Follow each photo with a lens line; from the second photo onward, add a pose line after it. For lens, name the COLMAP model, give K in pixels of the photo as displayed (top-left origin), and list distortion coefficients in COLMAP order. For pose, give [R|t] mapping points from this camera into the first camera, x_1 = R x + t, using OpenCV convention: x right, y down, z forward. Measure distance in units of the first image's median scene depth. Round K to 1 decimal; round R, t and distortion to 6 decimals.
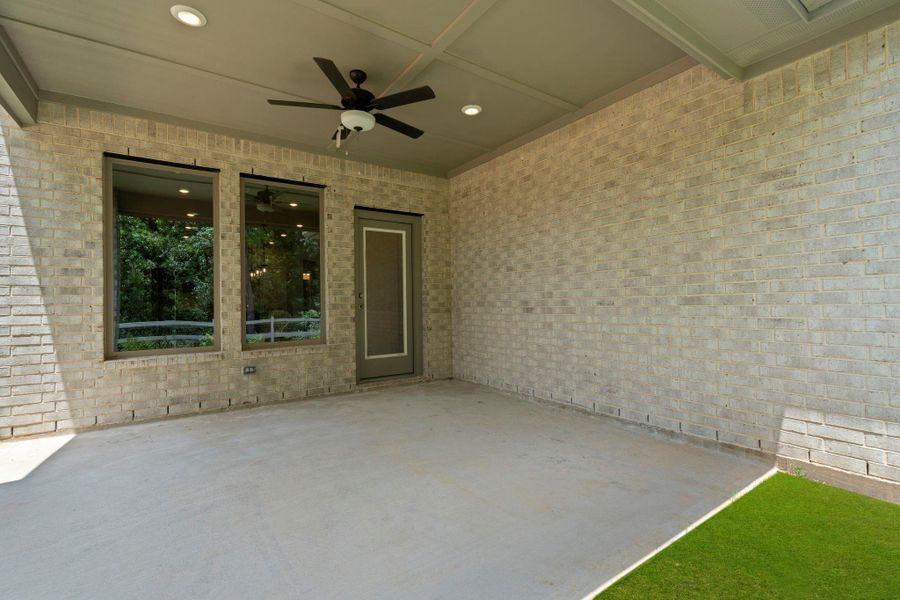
lens RADIAL K [[410.9, 0, 450.0], [0, 410.9, 300.0], [0, 0, 1]] dist [0.000867, 0.000260]
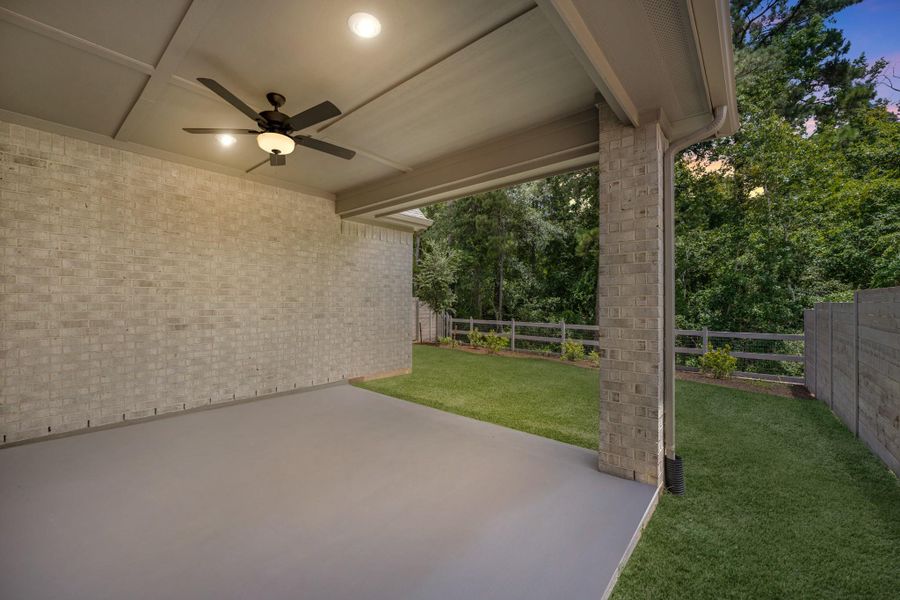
lens RADIAL K [[410.9, 0, 450.0], [0, 410.9, 300.0], [0, 0, 1]] dist [0.000867, 0.000260]
pose [[-0.298980, 0.014160, 0.954154, -1.095510], [-0.006216, 0.999840, -0.016786, -0.033497], [-0.954239, -0.010950, -0.298844, 0.740590]]
